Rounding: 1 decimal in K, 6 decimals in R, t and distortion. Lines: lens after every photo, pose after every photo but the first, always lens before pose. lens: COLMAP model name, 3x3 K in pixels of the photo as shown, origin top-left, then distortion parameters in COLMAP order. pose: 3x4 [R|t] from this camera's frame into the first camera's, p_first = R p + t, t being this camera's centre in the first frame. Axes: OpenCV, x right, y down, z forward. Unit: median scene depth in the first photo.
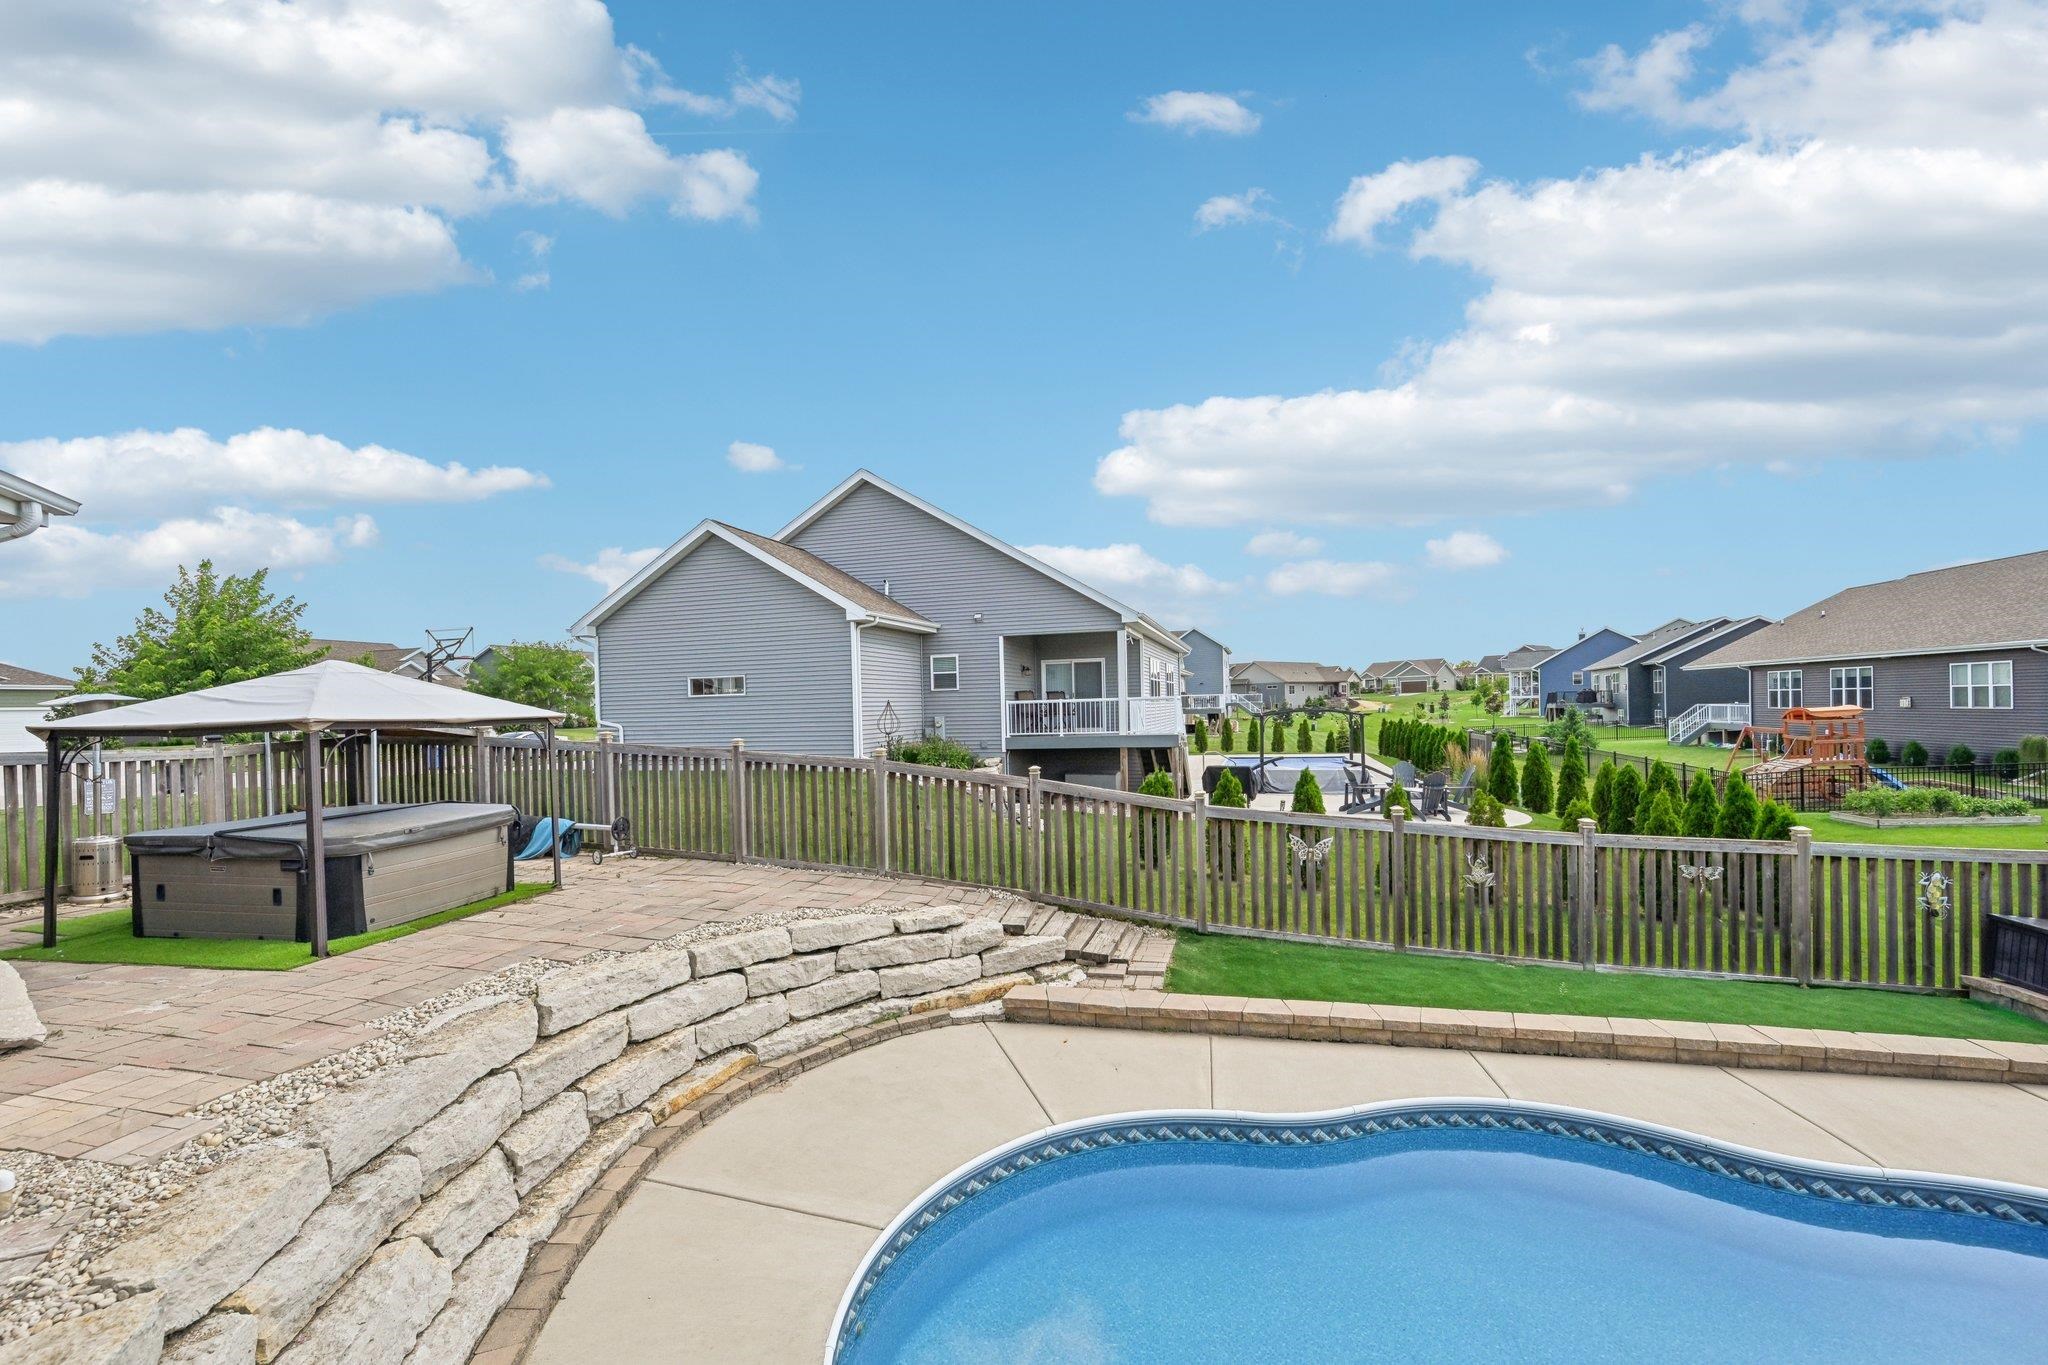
lens RADIAL K [[822.9, 0, 1018.9], [0, 822.9, 722.4], [0, 0, 1]] dist [0.001142, 0.000143]
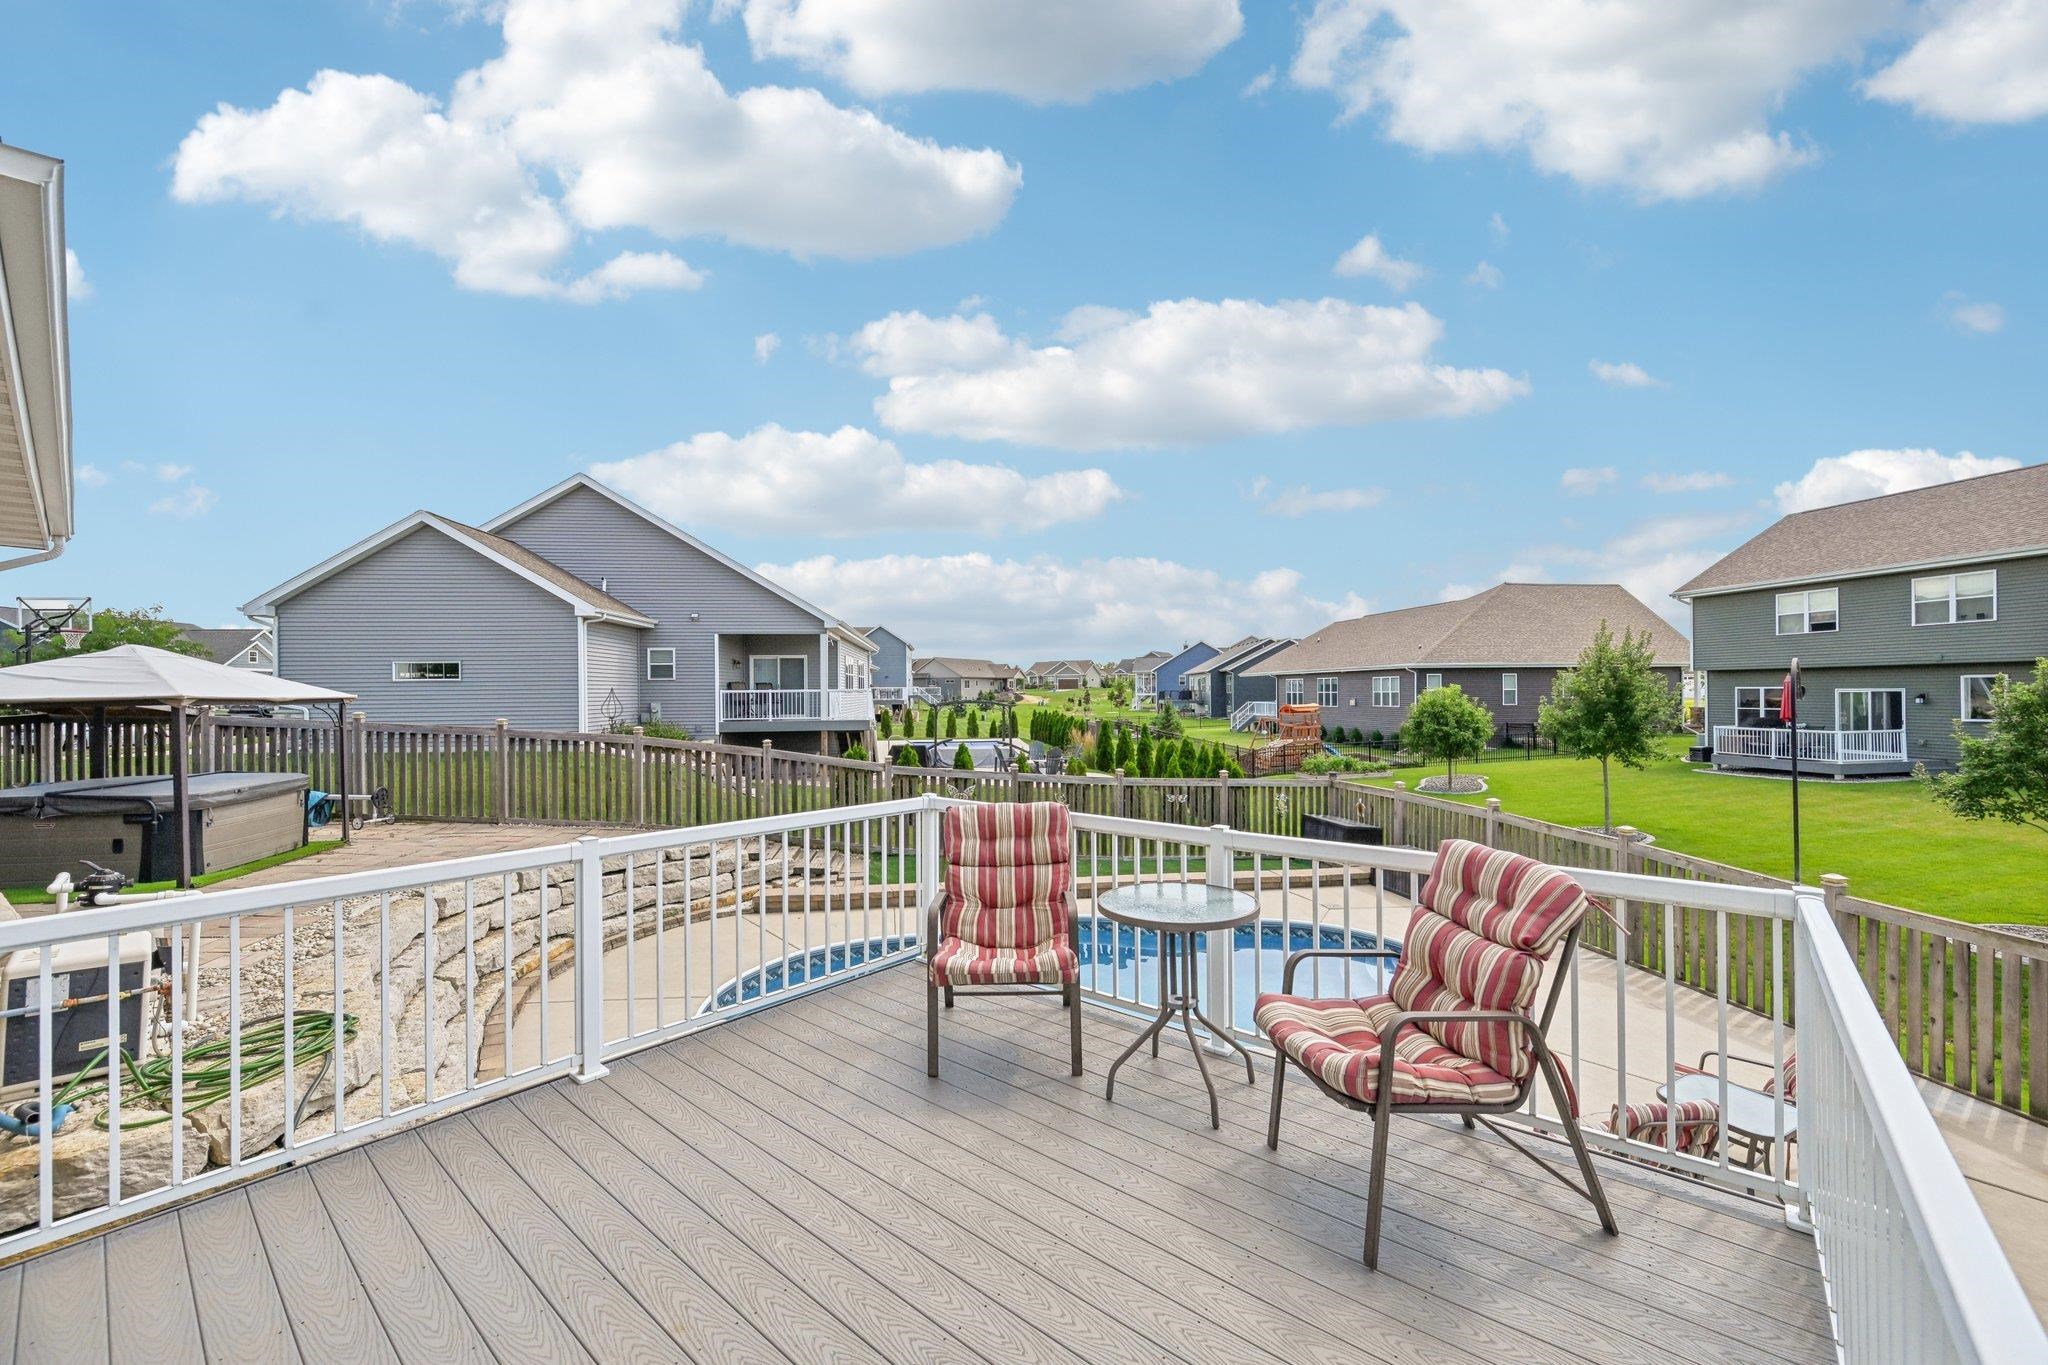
lens RADIAL K [[802.7, 0, 1024.0], [0, 802.7, 682.5], [0, 0, 1]] dist [-0.000851, 0.000033]
pose [[0.925117, 0.021876, 0.379052, -0.047966], [-0.007225, 0.999172, -0.040030, 0.004695], [-0.379614, 0.034294, 0.924509, -0.196573]]
